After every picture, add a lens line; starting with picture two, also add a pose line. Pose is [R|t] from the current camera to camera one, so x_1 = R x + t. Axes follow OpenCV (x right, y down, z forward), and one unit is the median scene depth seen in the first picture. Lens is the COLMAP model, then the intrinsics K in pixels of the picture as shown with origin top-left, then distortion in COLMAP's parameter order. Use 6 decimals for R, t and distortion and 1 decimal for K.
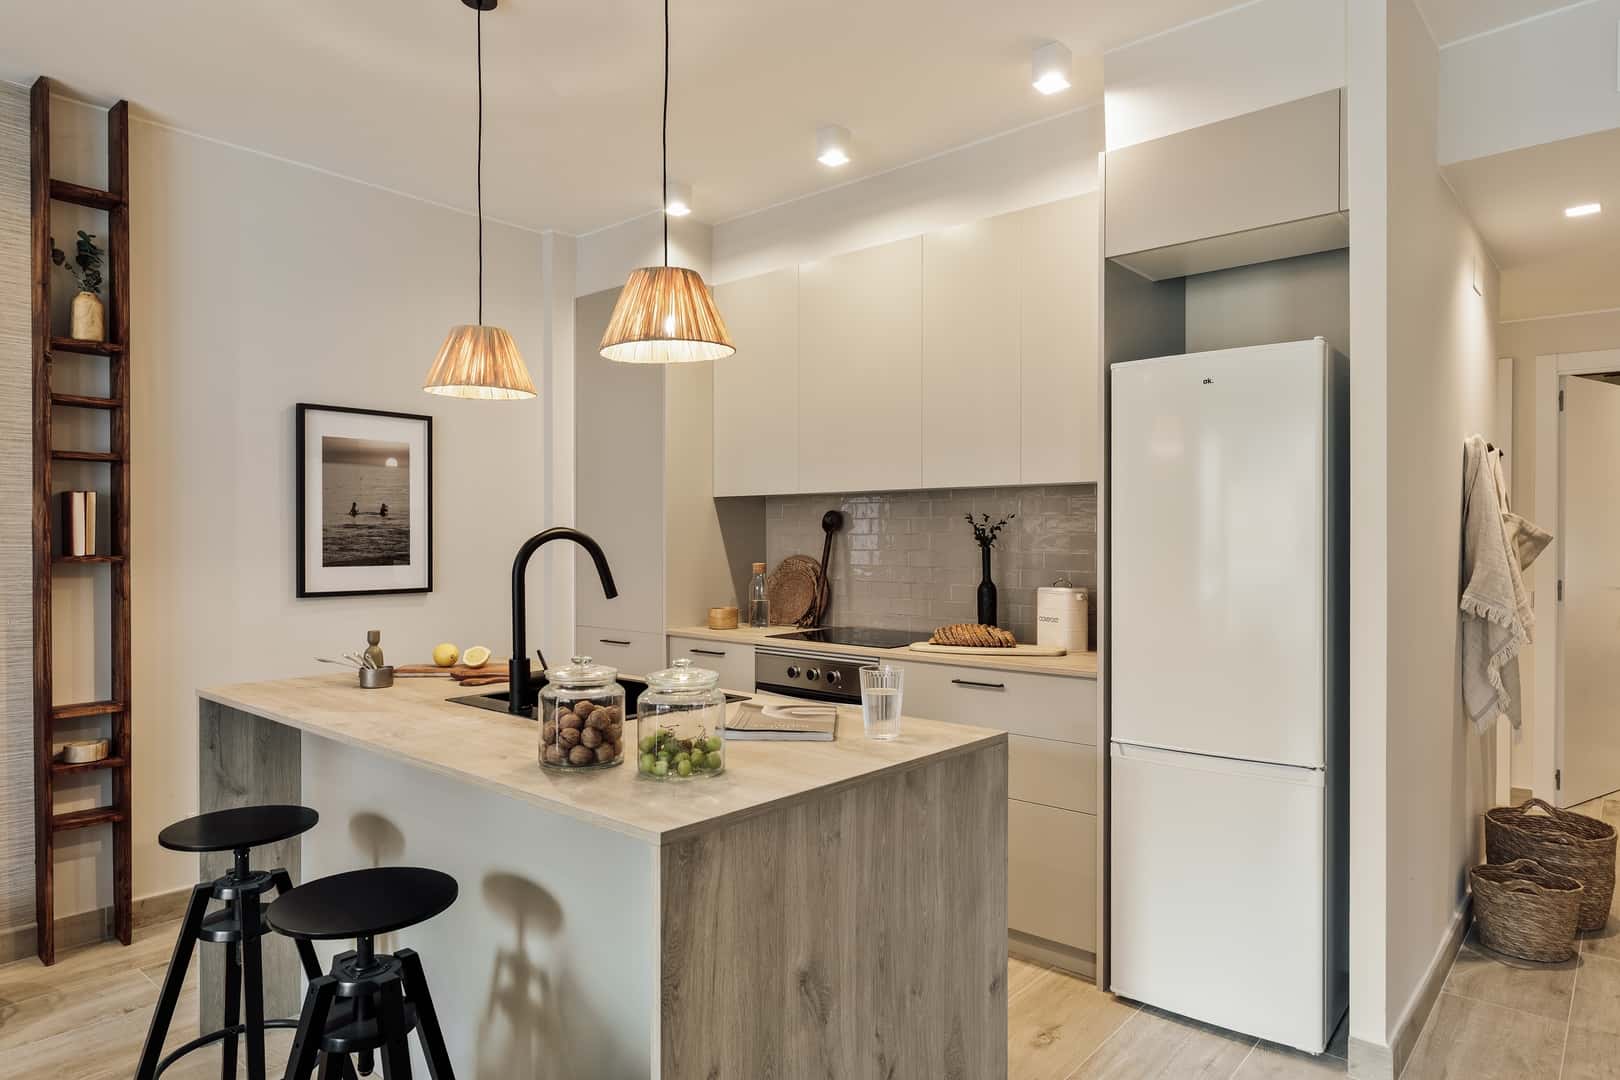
lens RADIAL K [[969.4, 0, 805.1], [0, 969.4, 549.0], [0, 0, 1]] dist [0.002868, 0.002092]
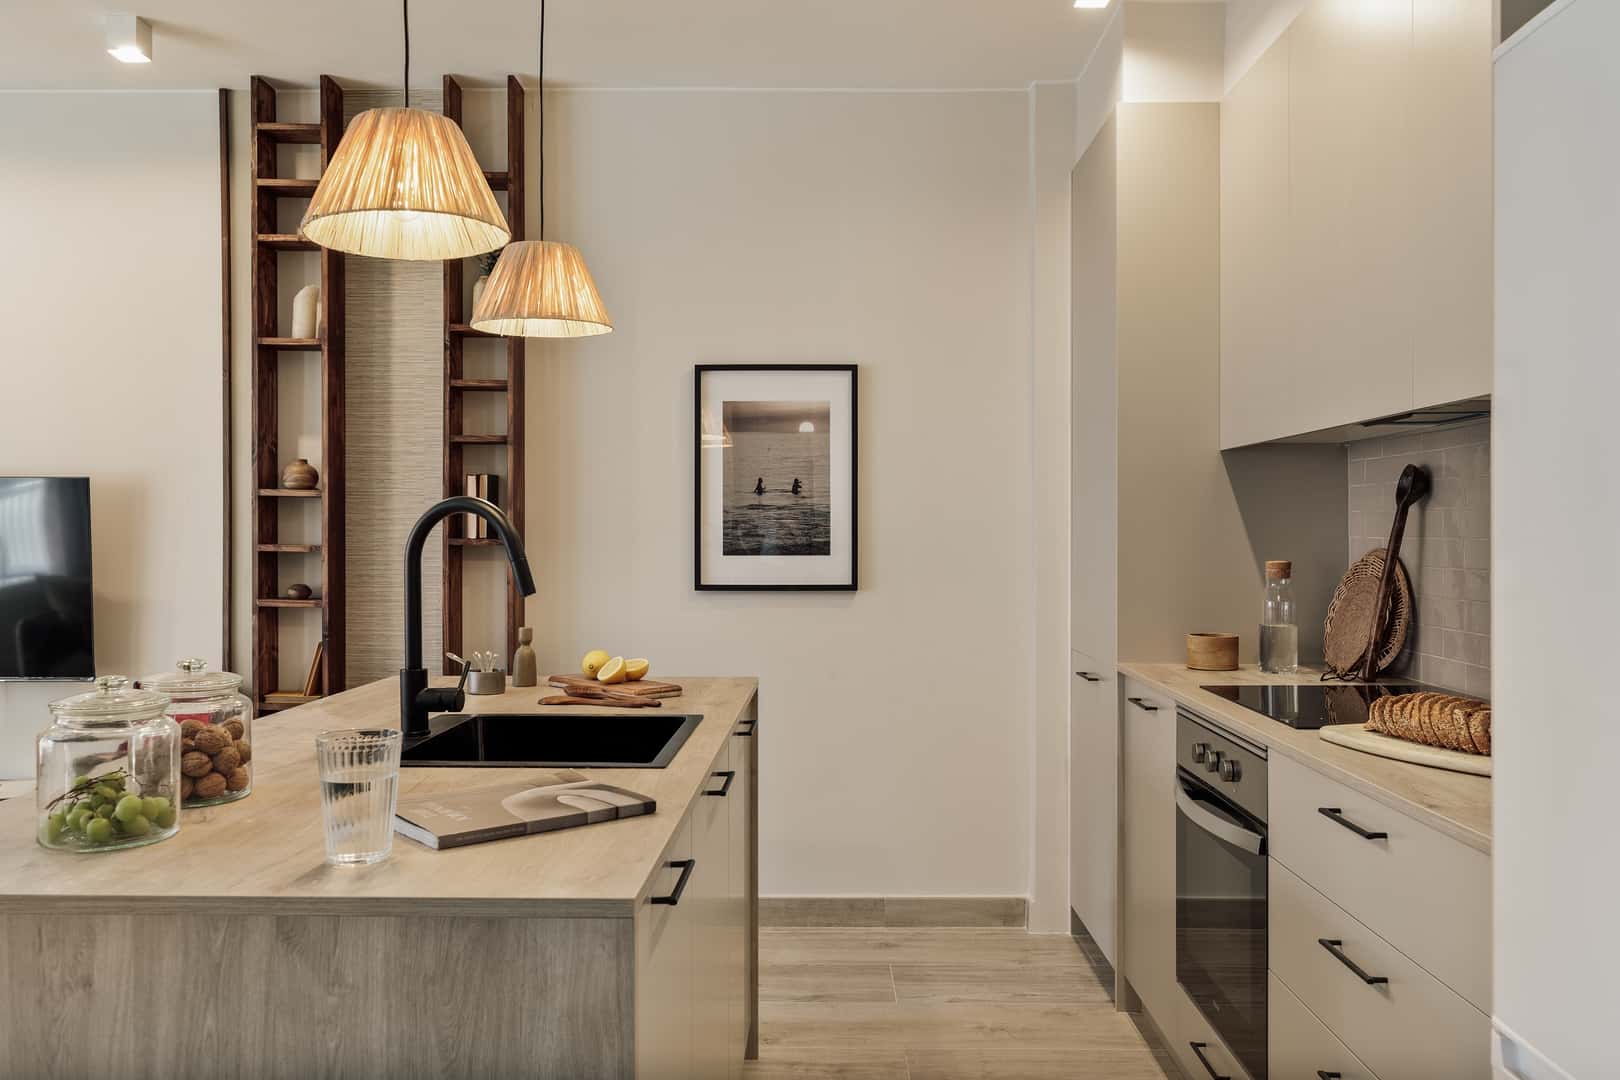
lens RADIAL K [[1254.2, 0, 815.2], [0, 1254.2, 541.2], [0, 0, 1]] dist [-0.003991, 0.005920]
pose [[0.650111, 0.004514, -0.759826, 0.450460], [-0.008331, 0.999965, -0.001187, 0.007815], [0.759794, 0.007102, 0.650126, 0.407392]]
